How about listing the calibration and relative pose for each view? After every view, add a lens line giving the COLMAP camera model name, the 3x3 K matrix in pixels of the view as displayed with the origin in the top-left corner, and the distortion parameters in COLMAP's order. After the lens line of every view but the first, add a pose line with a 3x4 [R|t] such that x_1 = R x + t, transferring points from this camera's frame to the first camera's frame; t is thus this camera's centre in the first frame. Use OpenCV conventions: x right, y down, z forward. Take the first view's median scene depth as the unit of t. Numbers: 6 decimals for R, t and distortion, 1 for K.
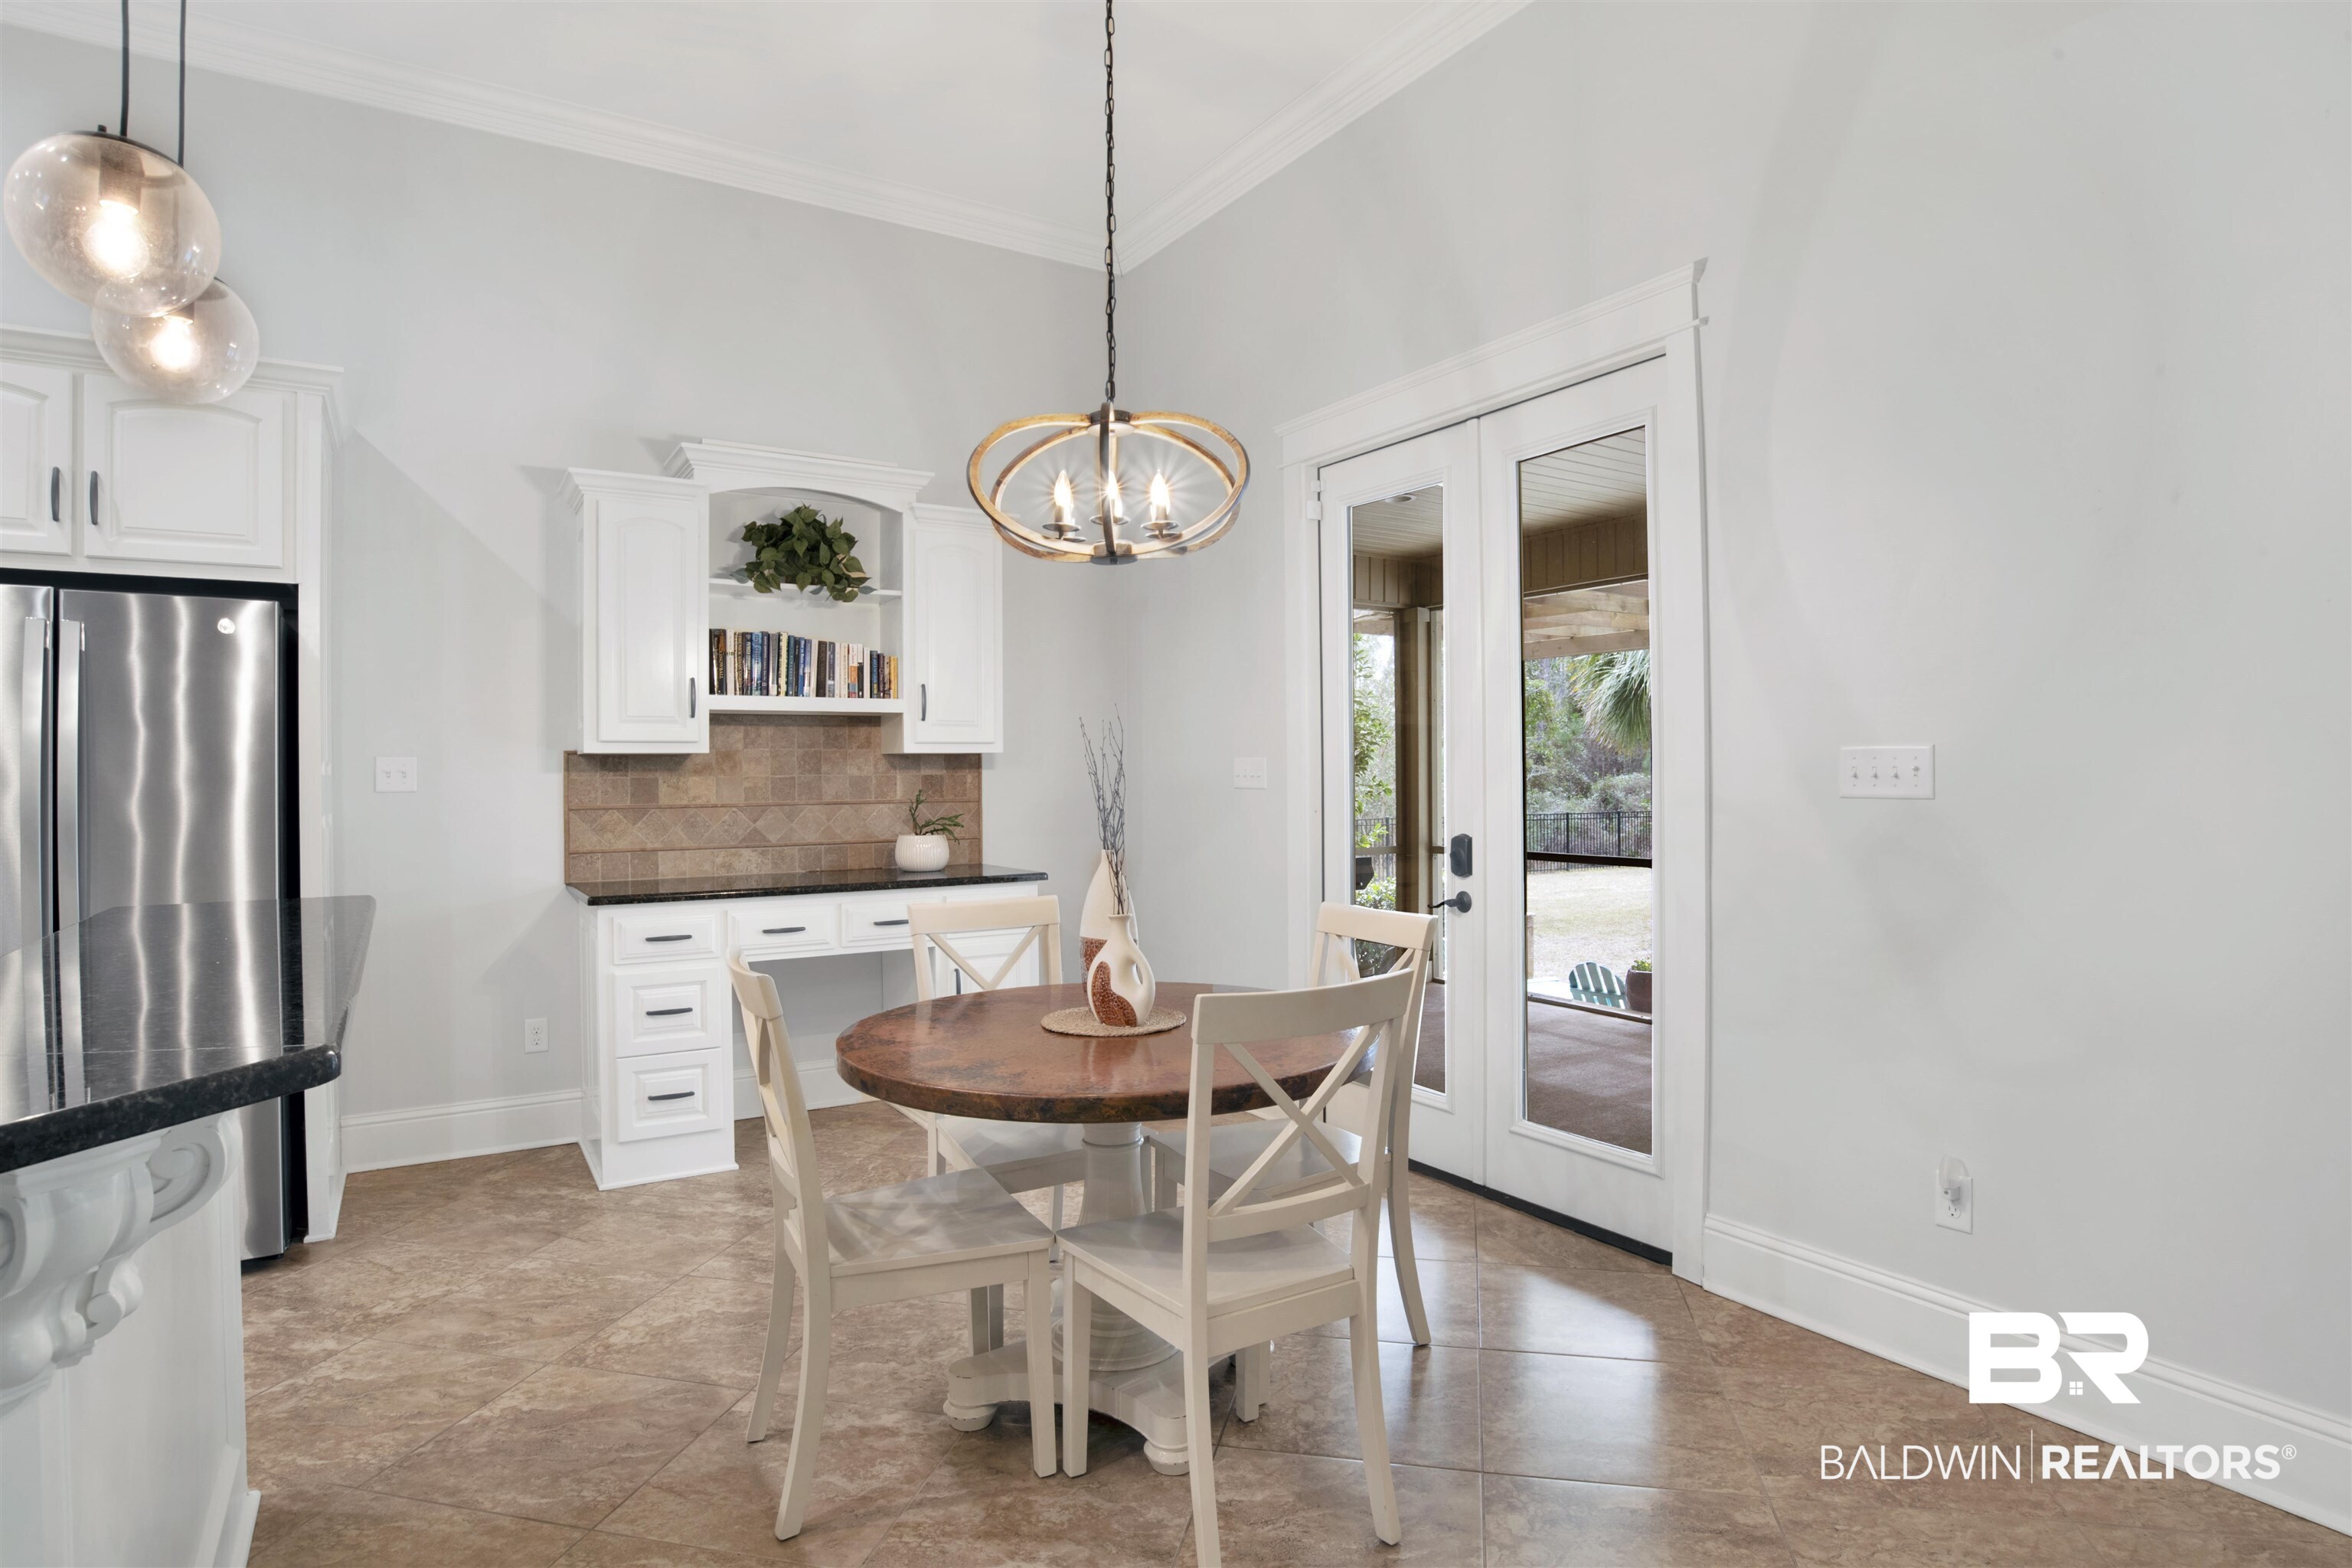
lens RADIAL K [[1238.0, 0, 1126.0], [0, 1238.0, 762.3], [0, 0, 1]] dist [-0.065487, 0.020317]
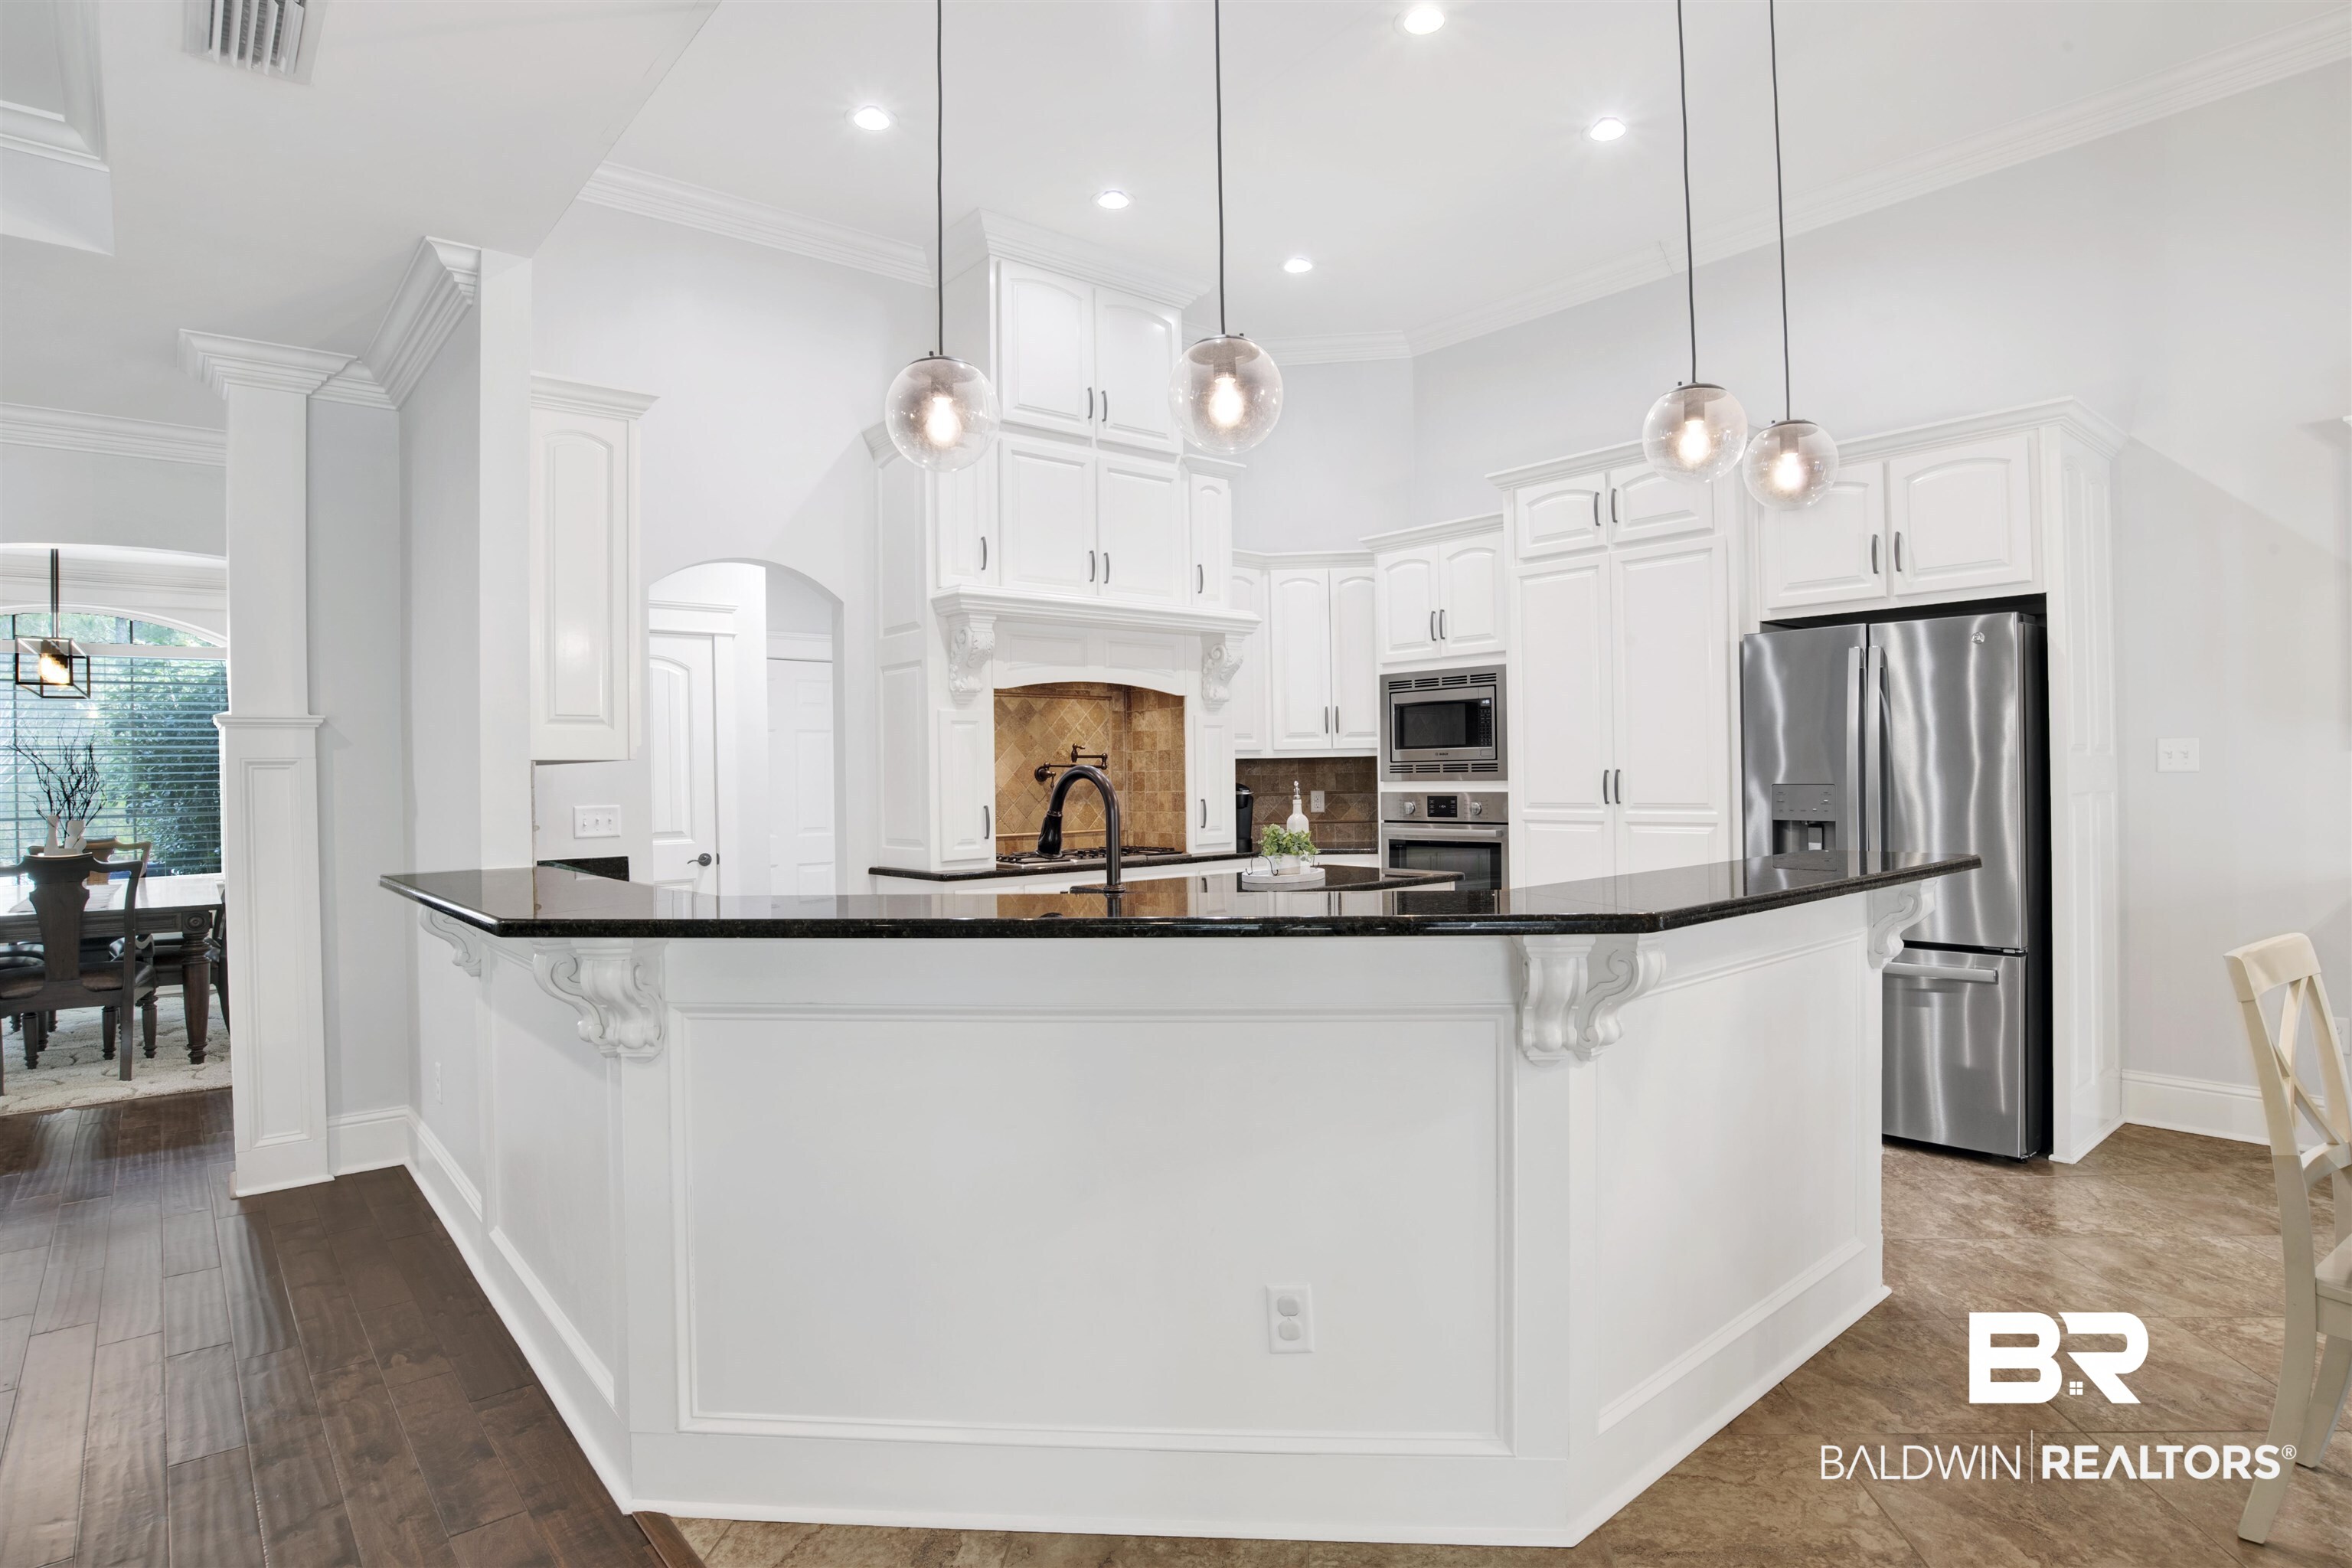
lens RADIAL K [[1238.0, 0, 1216.3], [0, 1238.0, 773.9], [0, 0, 1]] dist [-0.065487, 0.020317]
pose [[0.154707, 0.004610, -0.987950, 0.272564], [0.021660, 0.999733, 0.008057, -0.000494], [0.987723, -0.022645, 0.154566, 0.022179]]
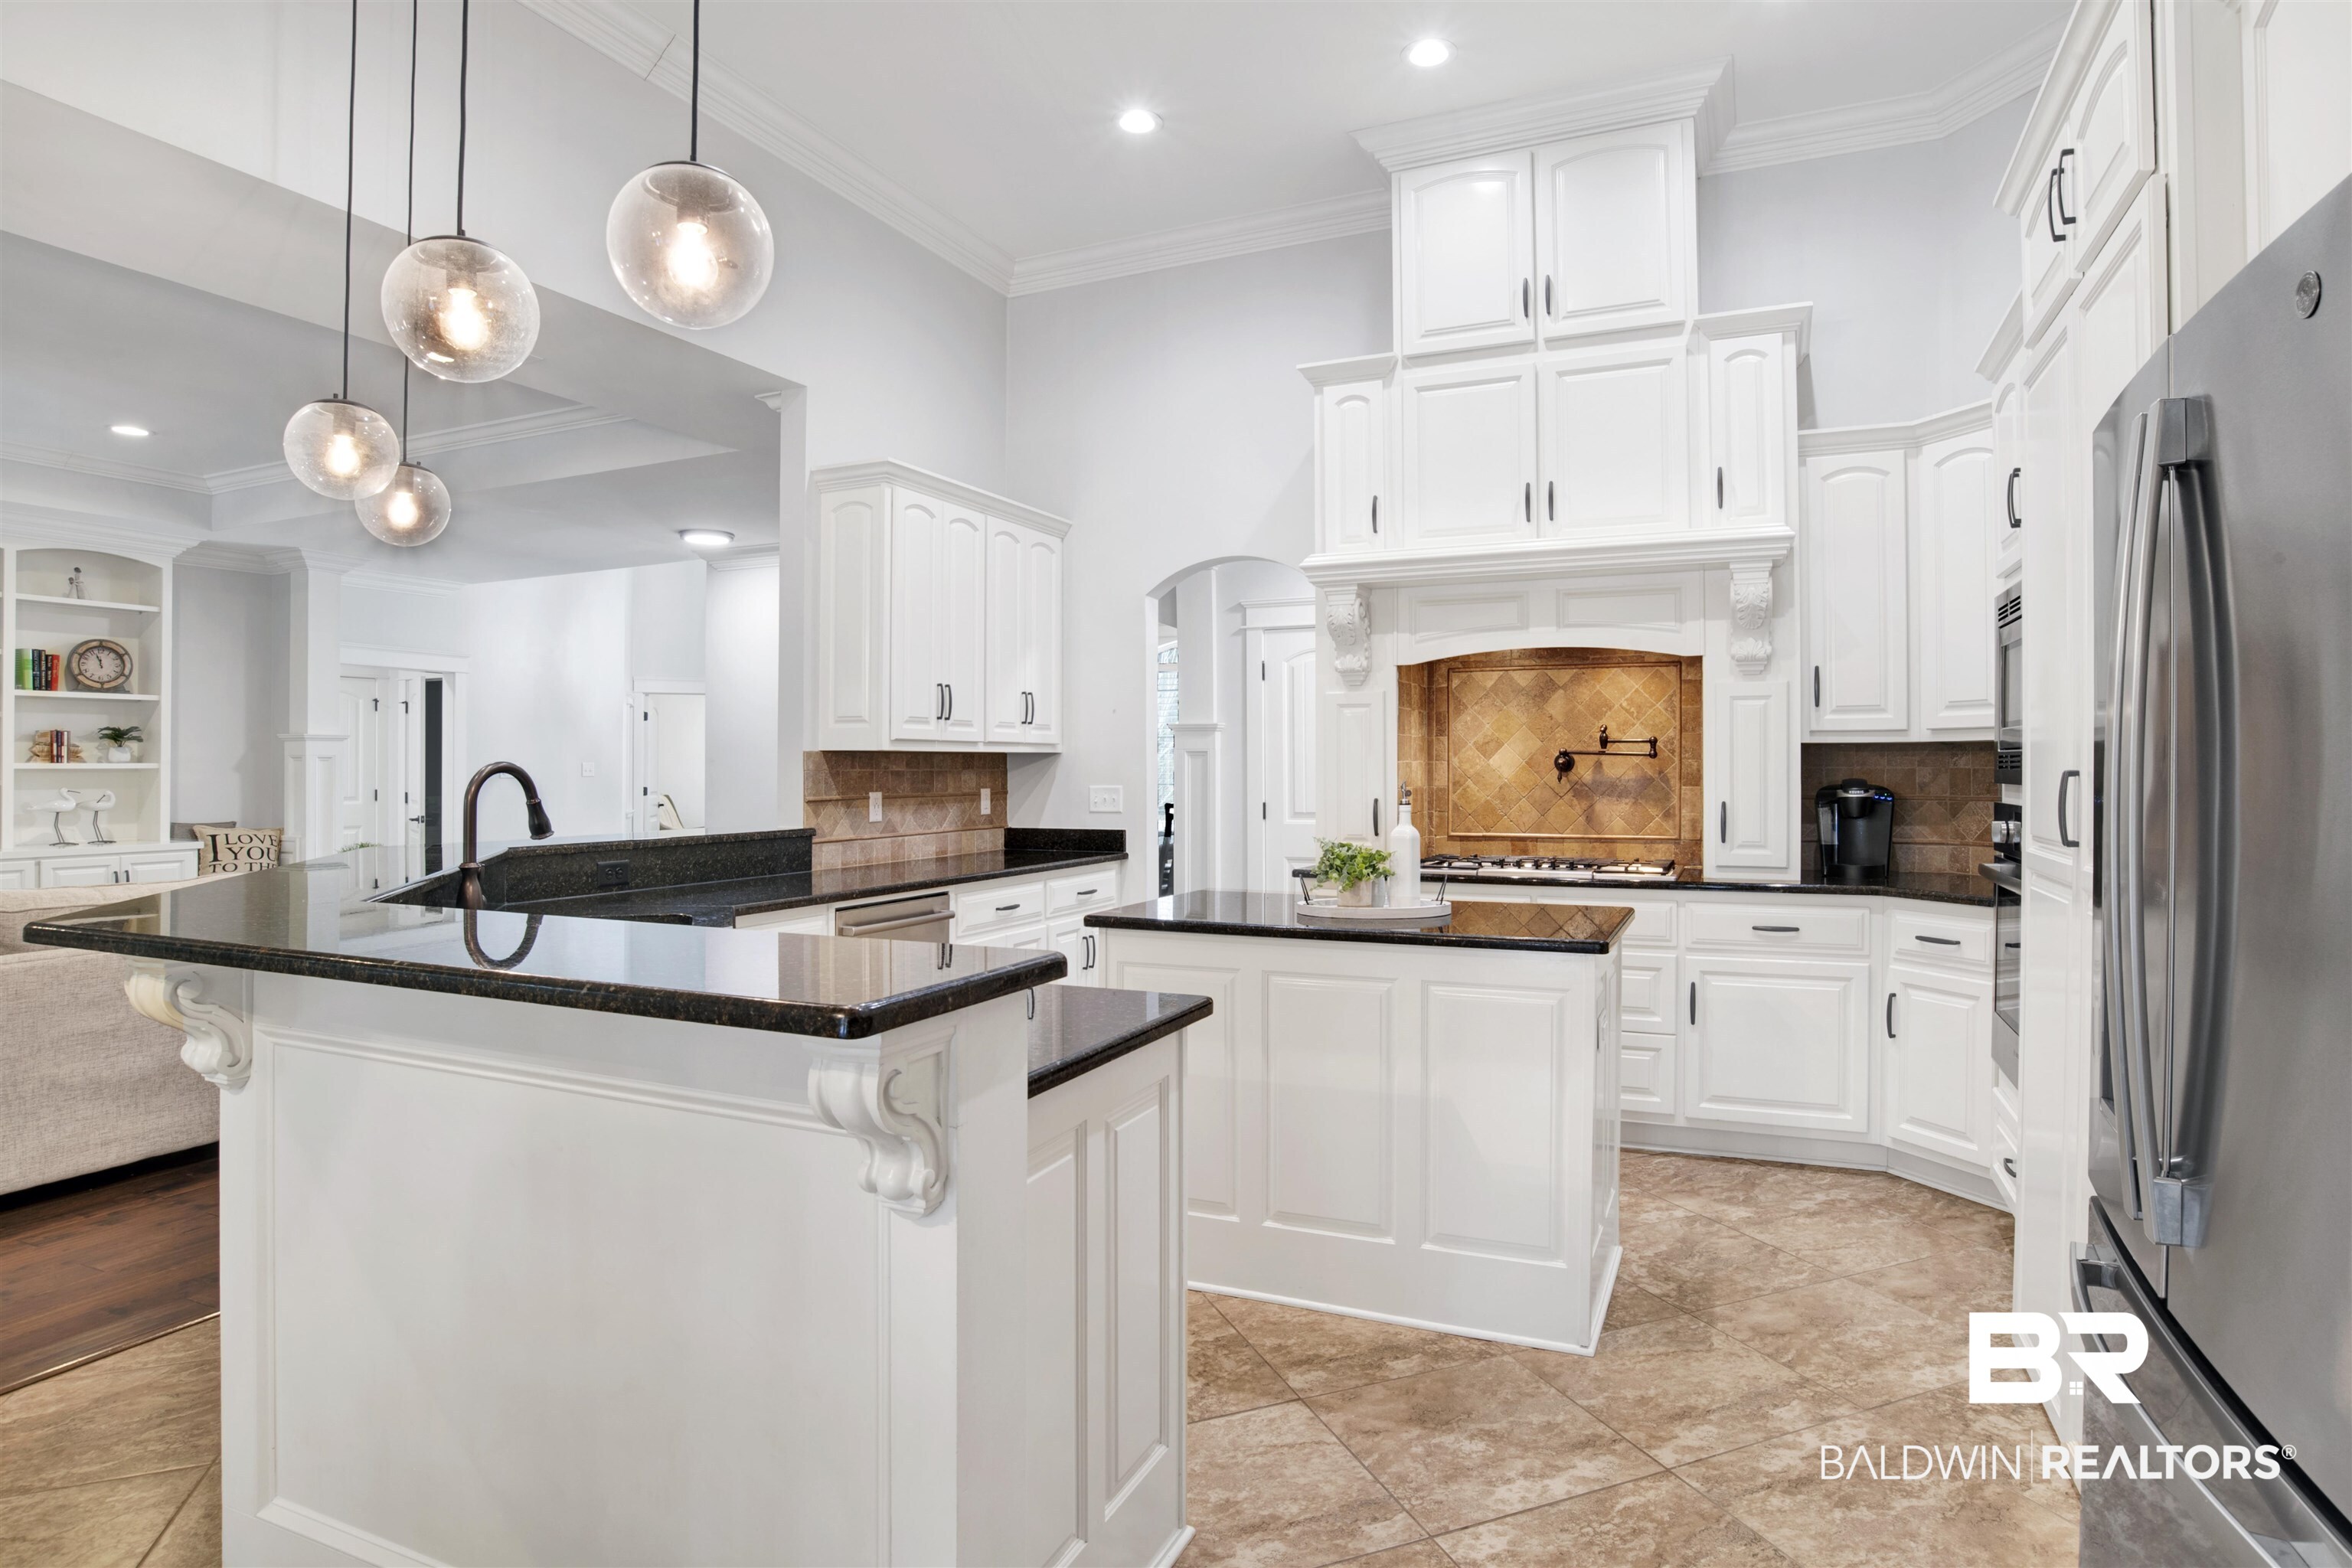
lens RADIAL K [[1238.0, 0, 1177.5], [0, 1238.0, 777.1], [0, 0, 1]] dist [-0.065487, 0.020317]
pose [[-0.842046, 0.012865, -0.539252, -0.224495], [0.011287, 0.999917, 0.006231, 0.008775], [0.539287, -0.000840, -0.842122, 0.804318]]
